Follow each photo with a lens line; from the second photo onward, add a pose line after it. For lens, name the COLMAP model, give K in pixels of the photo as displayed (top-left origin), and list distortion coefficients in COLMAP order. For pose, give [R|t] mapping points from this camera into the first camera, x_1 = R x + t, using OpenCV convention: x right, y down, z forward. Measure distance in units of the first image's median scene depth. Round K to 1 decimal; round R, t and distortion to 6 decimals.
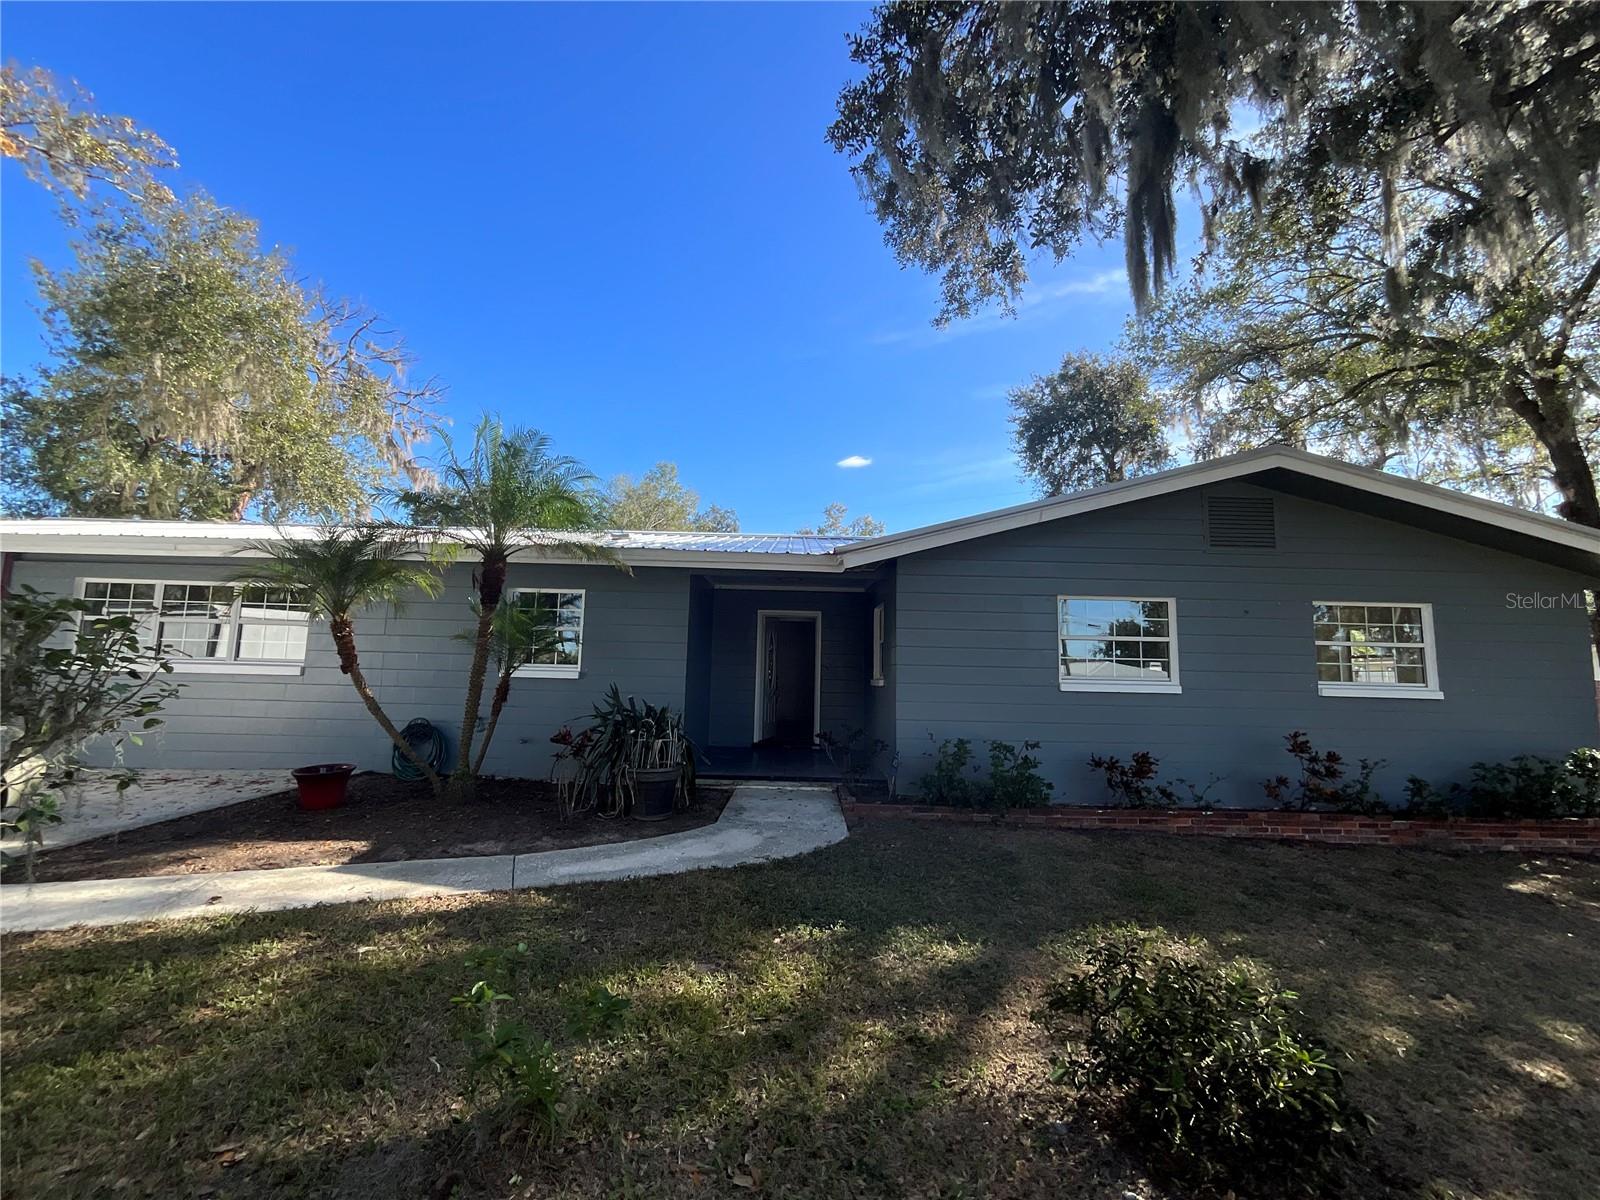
lens RADIAL K [[652.7, 0, 800.0], [0, 652.7, 600.0], [0, 0, 1]] dist [0.001852, -0.003581]
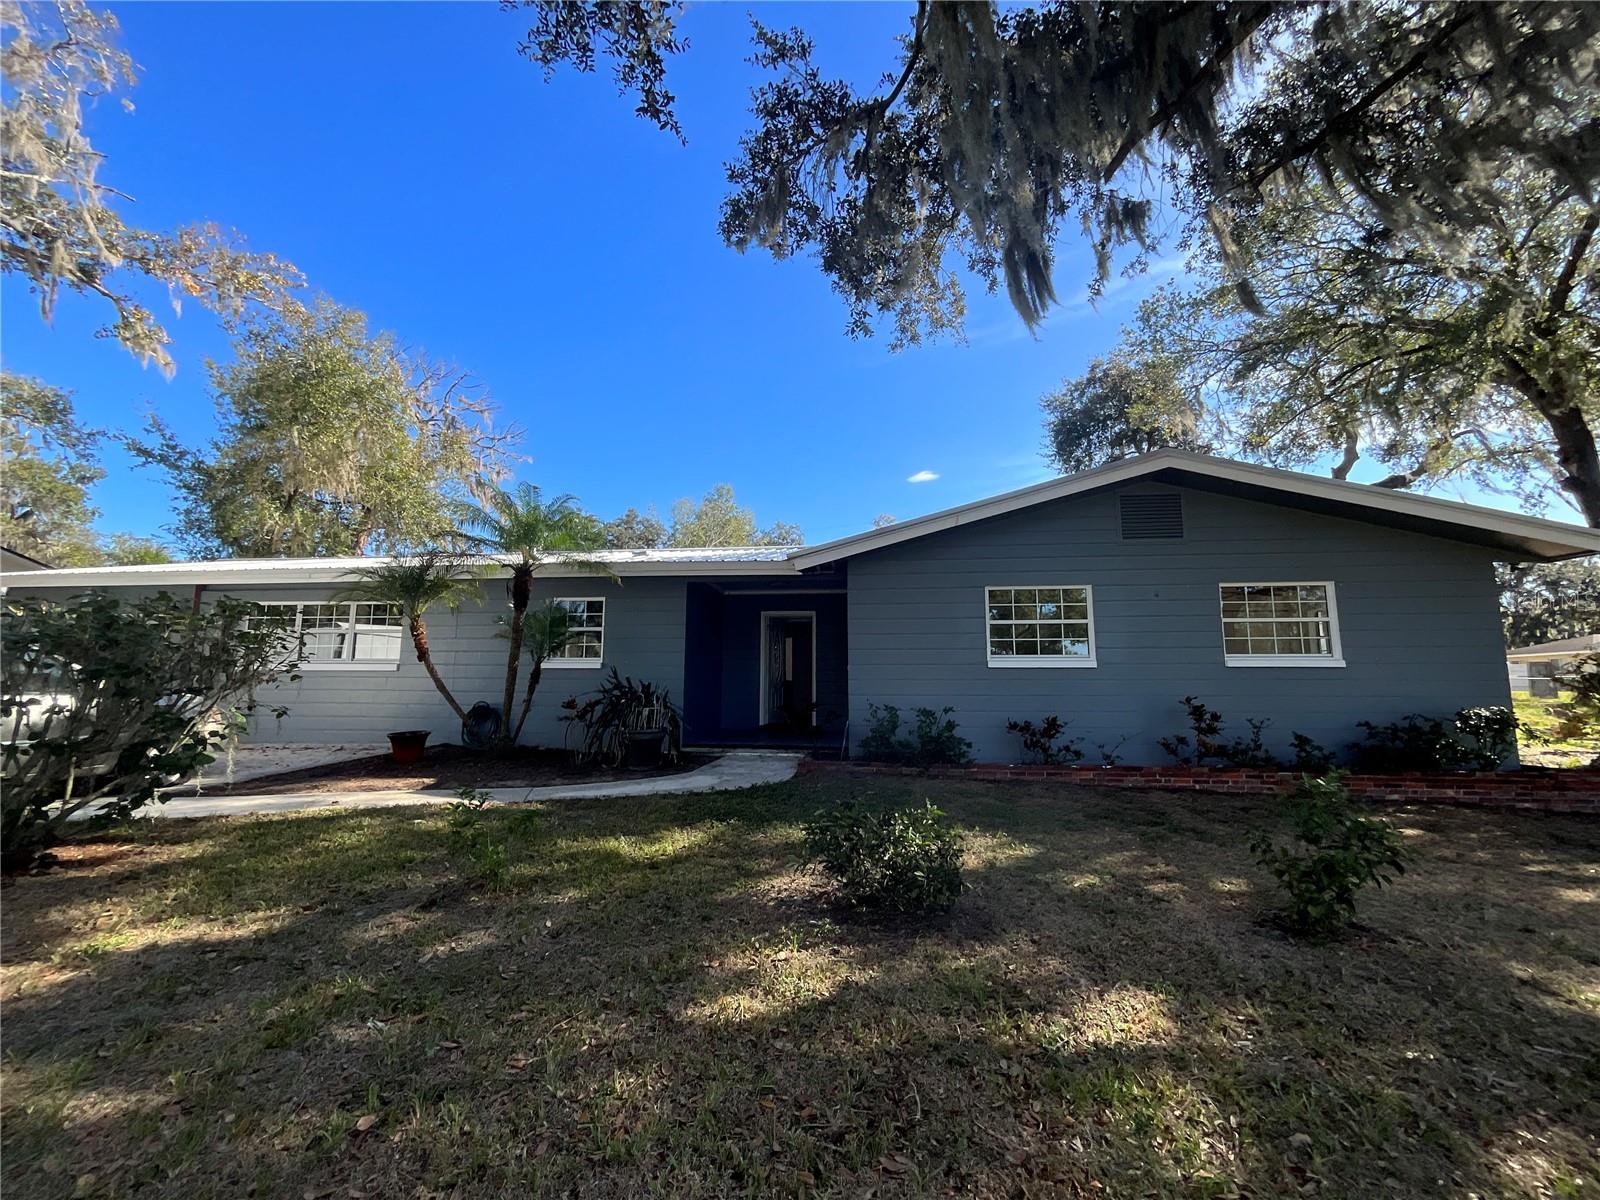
lens RADIAL K [[652.4, 0, 797.1], [0, 652.4, 599.9], [0, 0, 1]] dist [-0.006666, 0.000809]
pose [[0.991521, -0.035861, -0.124899, 0.189525], [0.033299, 0.999191, -0.022539, 0.029665], [0.125606, 0.018189, 0.991913, -0.188335]]
